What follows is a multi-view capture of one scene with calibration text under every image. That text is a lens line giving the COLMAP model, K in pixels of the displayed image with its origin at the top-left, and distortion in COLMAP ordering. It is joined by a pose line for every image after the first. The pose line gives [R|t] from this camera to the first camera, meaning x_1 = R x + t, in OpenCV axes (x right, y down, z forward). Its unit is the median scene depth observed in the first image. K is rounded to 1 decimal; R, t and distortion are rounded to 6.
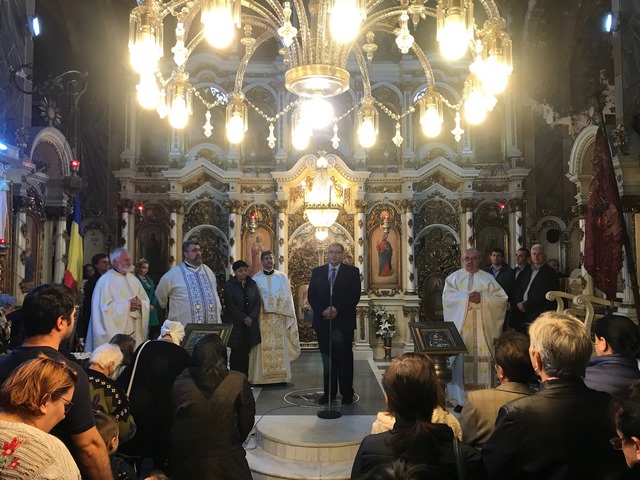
lens RADIAL K [[516.3, 0, 320.0], [0, 516.3, 240.0], [0, 0, 1]] dist [0.033887, -0.063985]
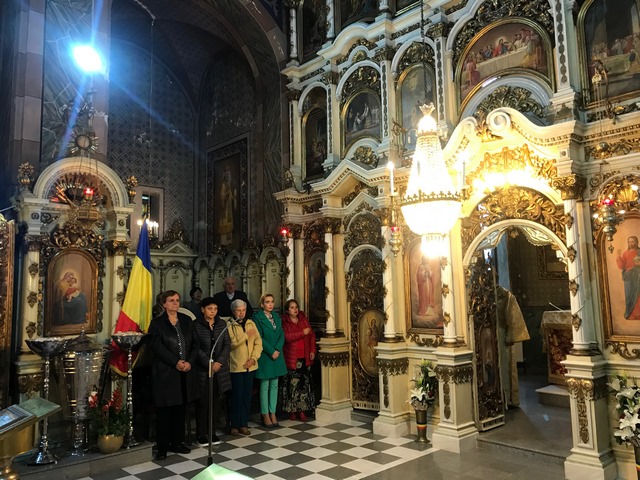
lens RADIAL K [[516.3, 0, 320.0], [0, 516.3, 240.0], [0, 0, 1]] dist [0.033887, -0.063985]
pose [[0.689487, -0.086091, -0.719164, 0.282239], [0.054396, 0.996262, -0.067111, 0.010788], [0.722253, 0.007152, 0.691592, 0.436184]]
